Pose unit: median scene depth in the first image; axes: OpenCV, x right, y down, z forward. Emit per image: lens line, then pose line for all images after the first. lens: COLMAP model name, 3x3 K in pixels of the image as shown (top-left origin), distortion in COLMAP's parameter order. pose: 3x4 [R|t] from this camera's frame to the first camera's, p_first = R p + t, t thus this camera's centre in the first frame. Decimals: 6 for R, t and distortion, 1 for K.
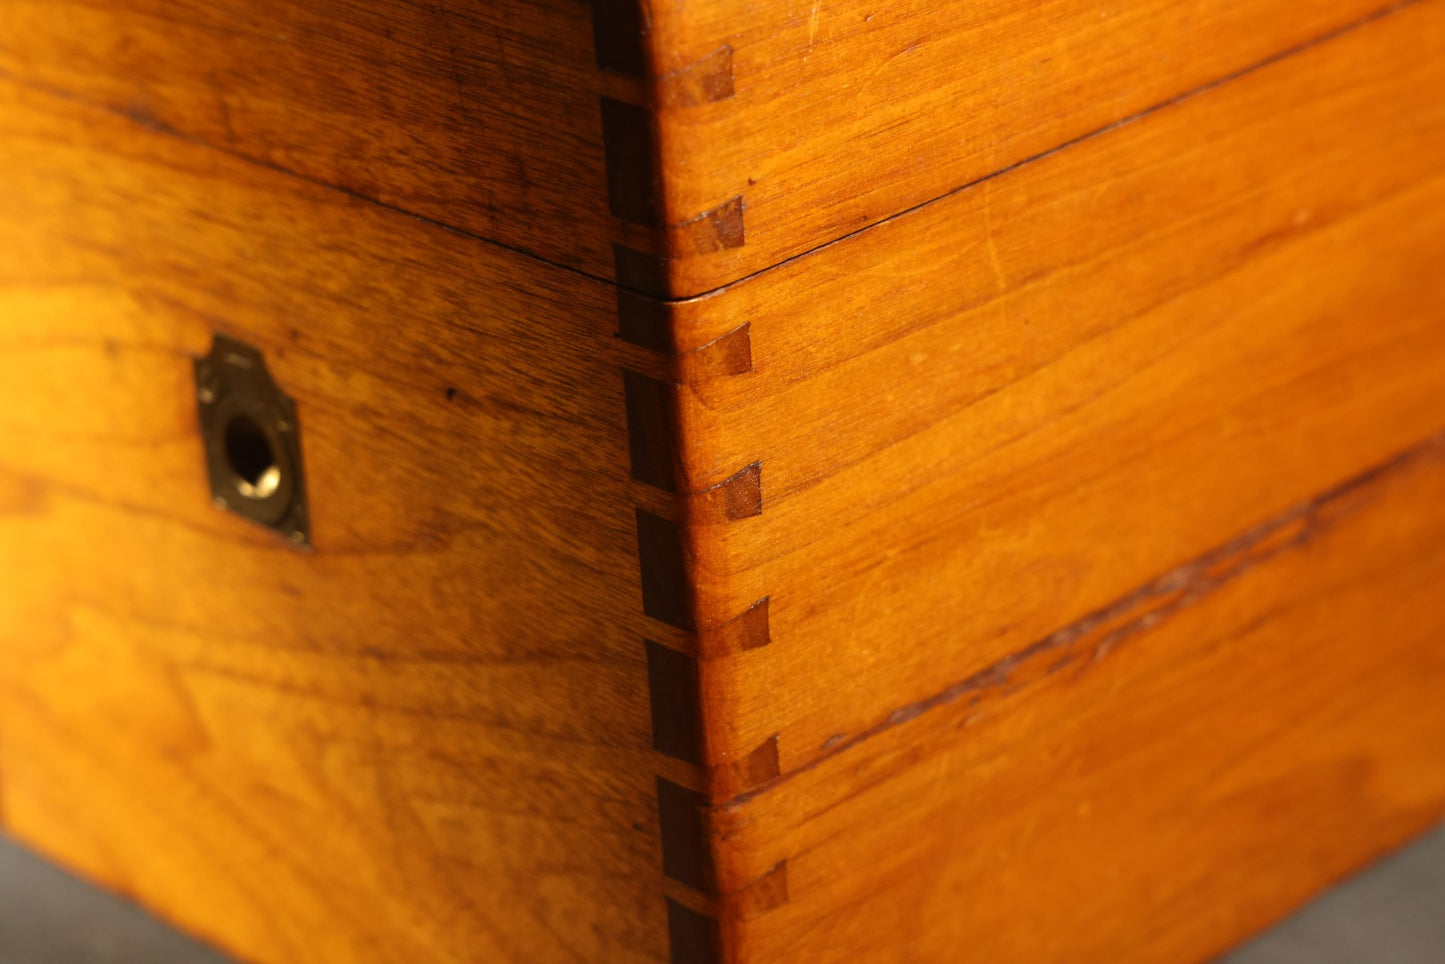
lens RADIAL K [[3887.9, 0, 761.2], [0, 3887.9, 481.6], [0, 0, 1]] dist [0.413664, 0.104935]
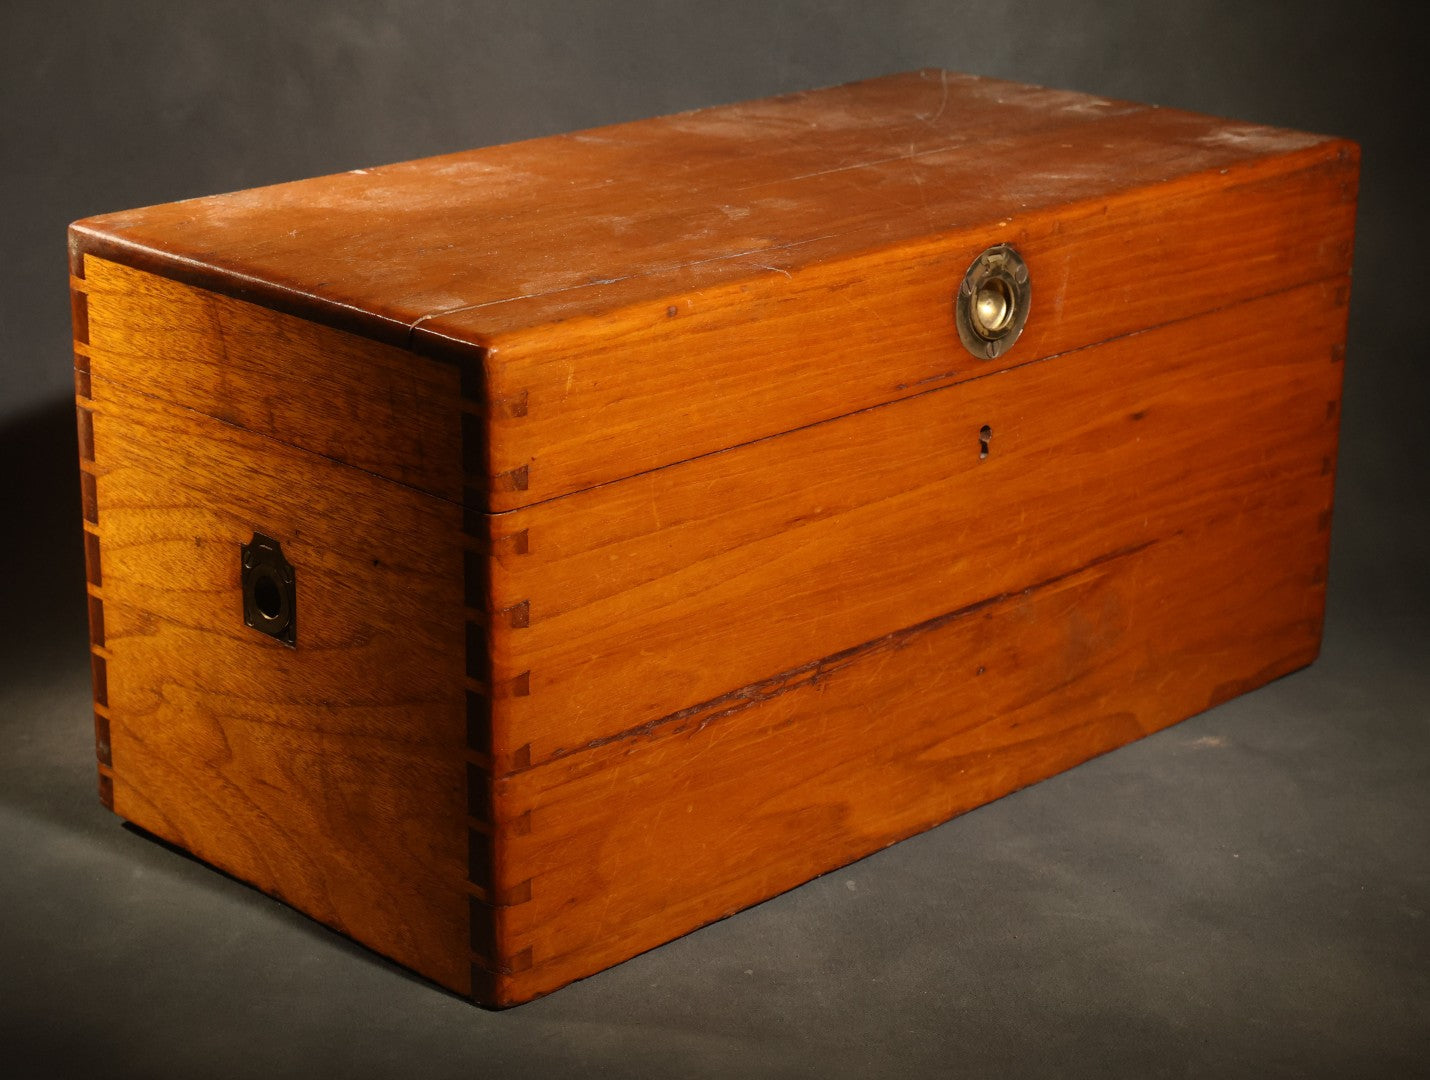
lens RADIAL K [[2968.0, 0, 715.0], [0, 2968.0, 540.0], [0, 0, 1]] dist [0.040251, -0.007516]
pose [[0.997129, 0.063792, 0.040803, 0.028741], [-0.059335, 0.992970, -0.102421, 0.107776], [-0.047050, 0.099706, 0.993904, -0.491595]]
